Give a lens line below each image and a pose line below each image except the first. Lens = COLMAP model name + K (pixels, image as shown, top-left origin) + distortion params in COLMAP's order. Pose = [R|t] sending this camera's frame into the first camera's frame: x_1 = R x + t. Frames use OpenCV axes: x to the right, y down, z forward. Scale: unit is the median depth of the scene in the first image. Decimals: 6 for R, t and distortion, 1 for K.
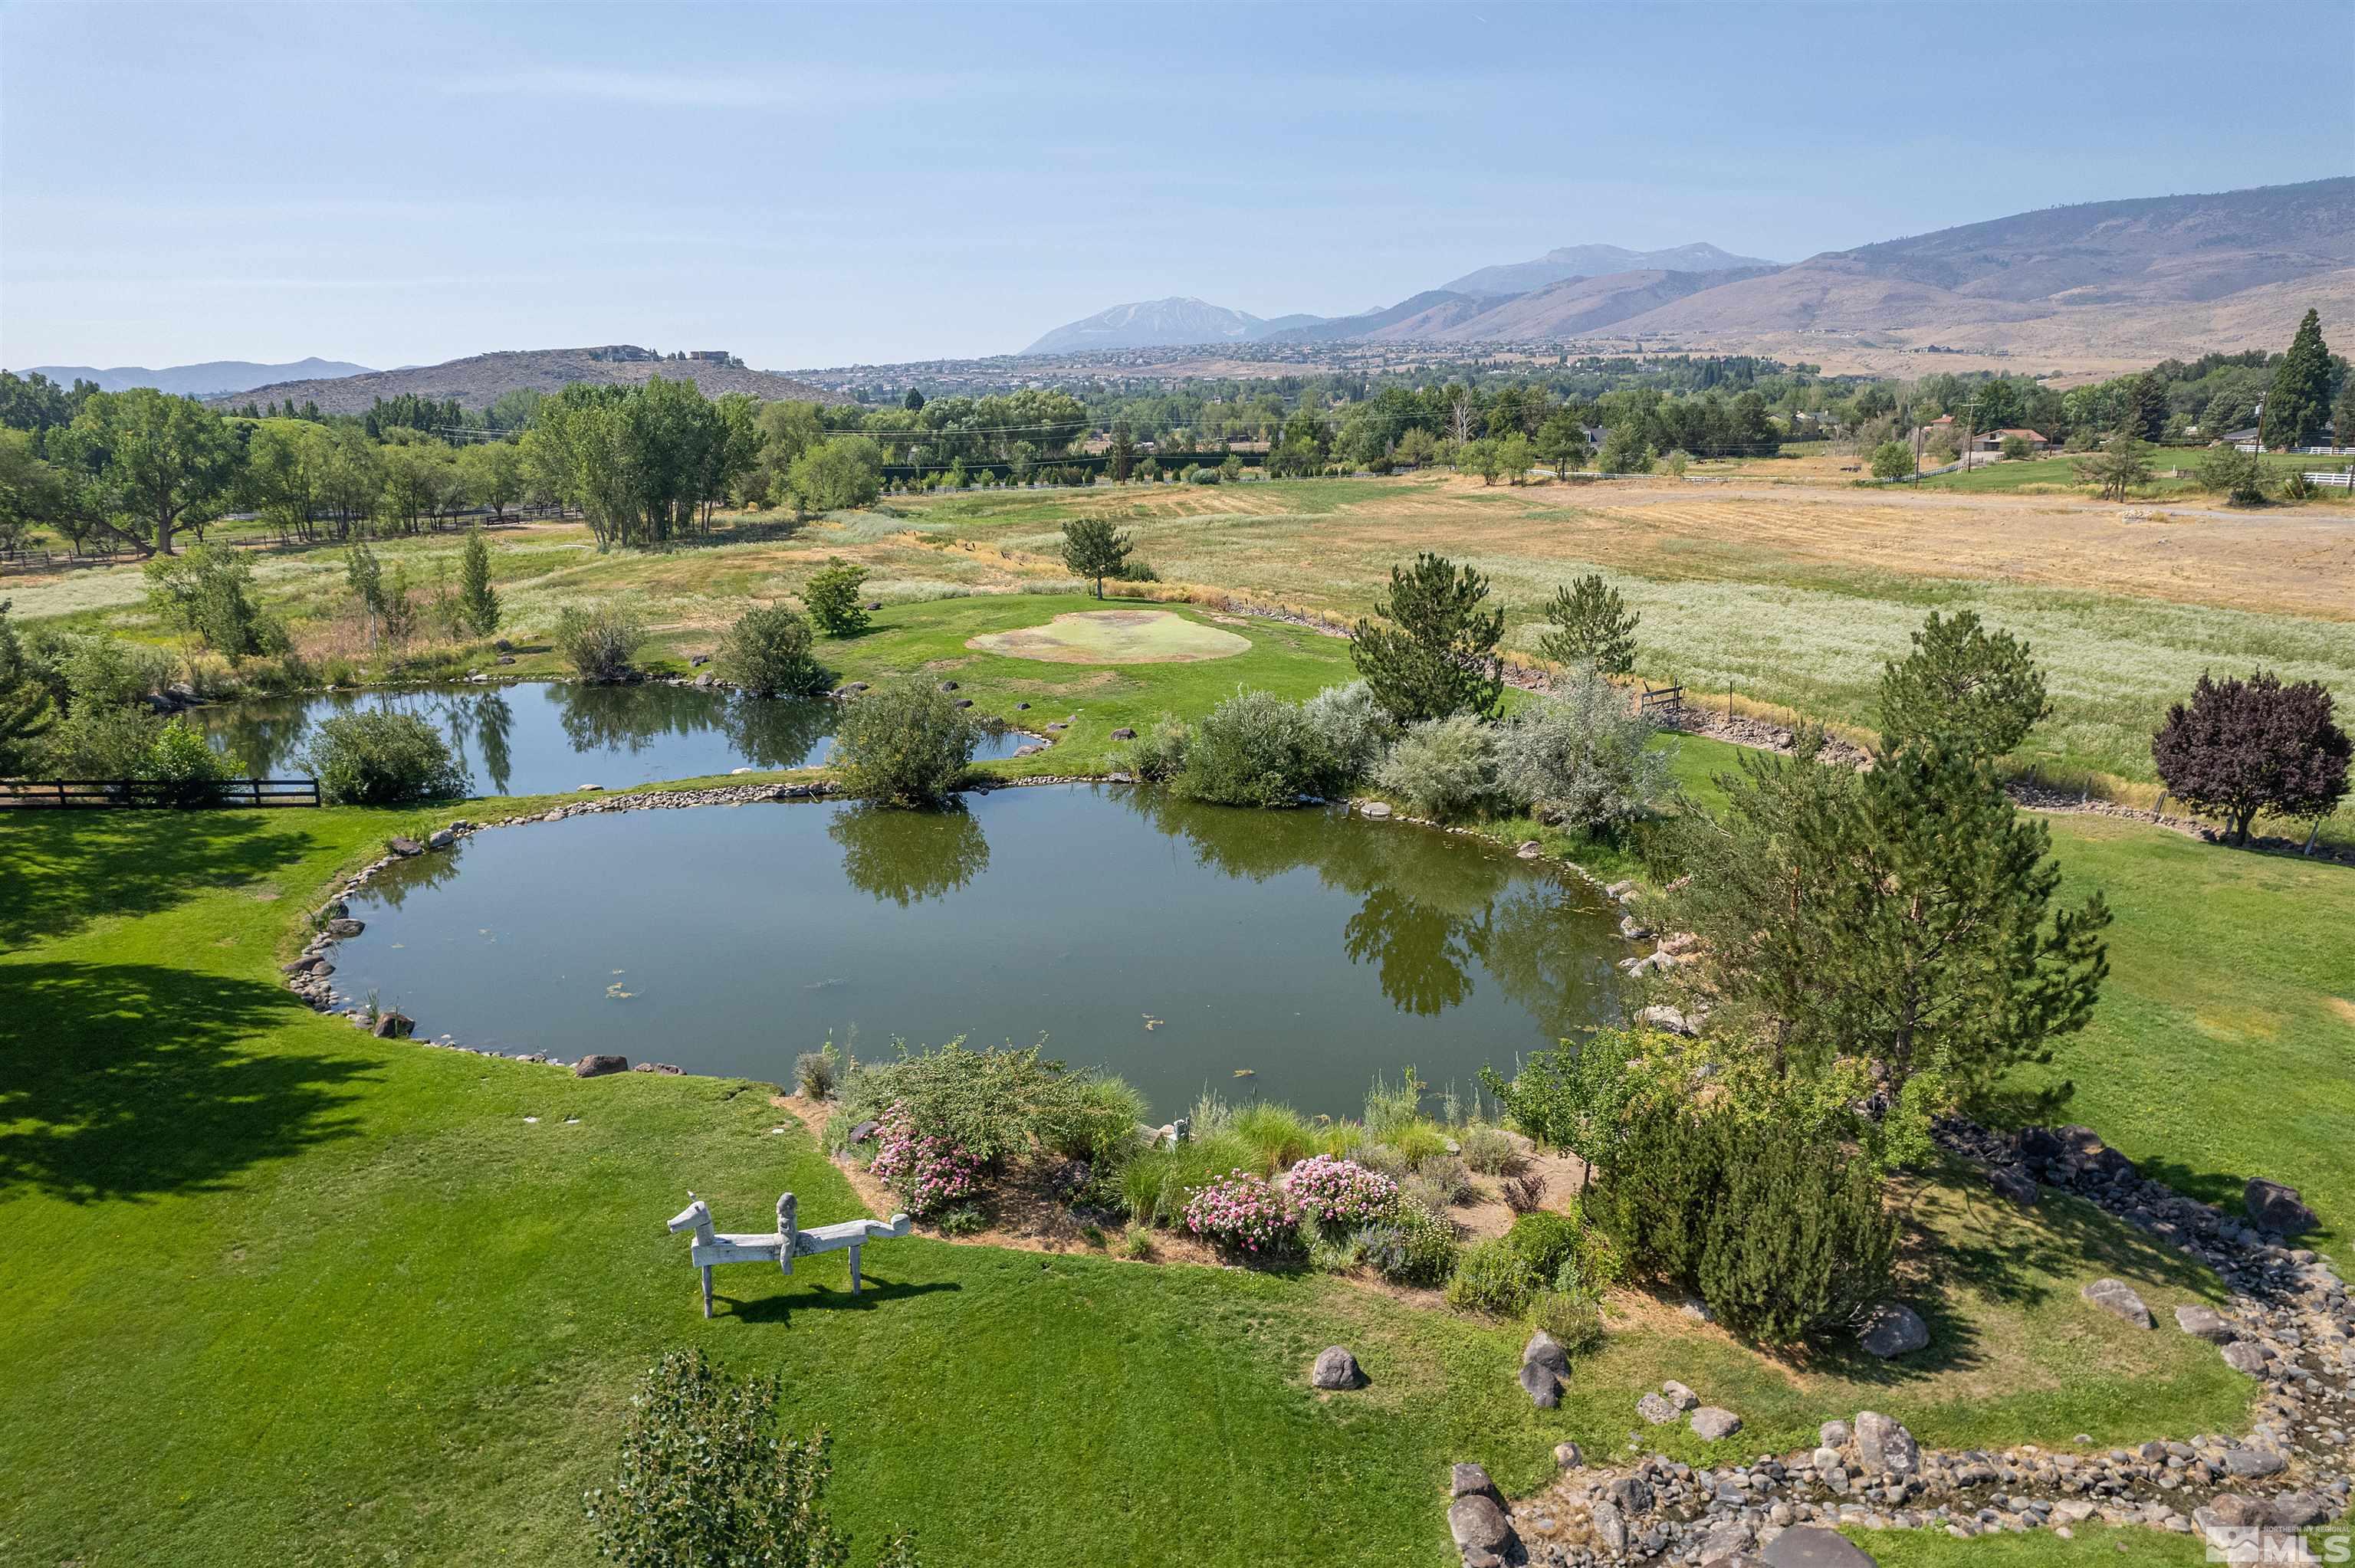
lens RADIAL K [[1476.1, 0, 1177.5], [0, 1476.1, 784.0], [0, 0, 1]] dist [-0.042415, 0.002770]
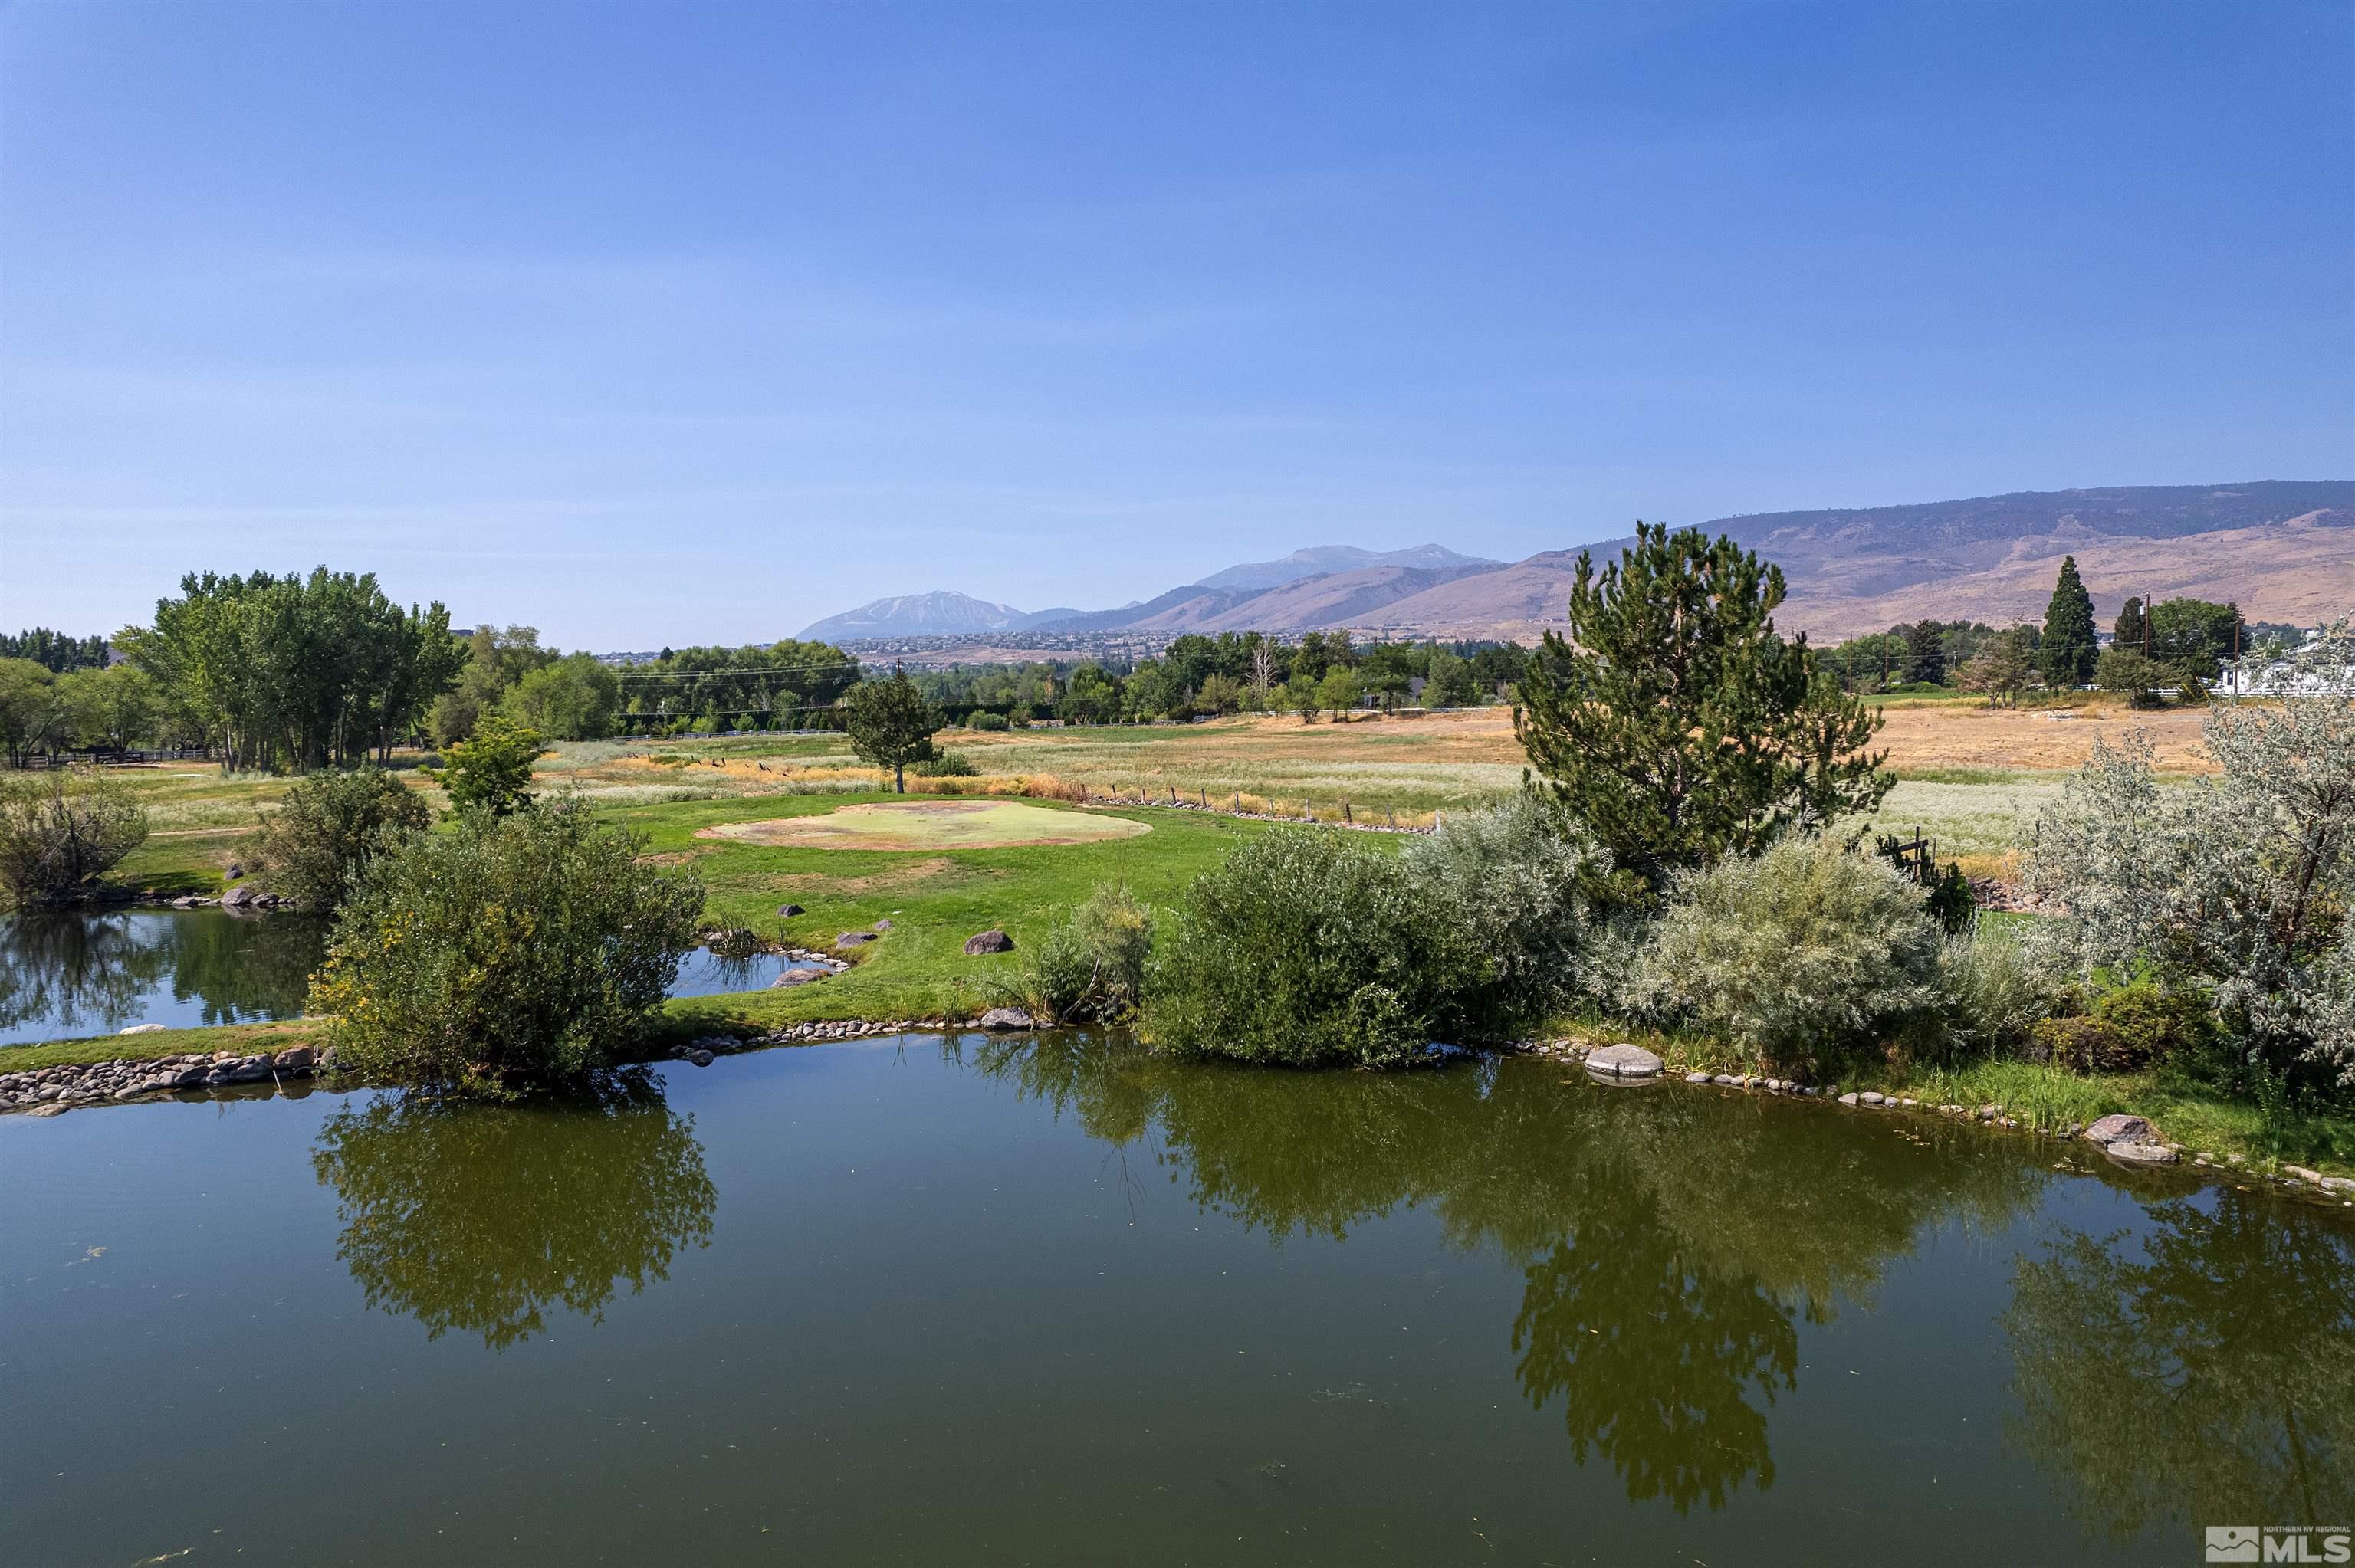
lens RADIAL K [[1476.1, 0, 1177.5], [0, 1476.1, 784.0], [0, 0, 1]] dist [-0.042415, 0.002770]
pose [[0.987559, -0.008149, 0.157041, -0.033798], [0.037793, 0.981685, -0.186723, 0.006763], [-0.152643, 0.190335, 0.969780, 0.307248]]
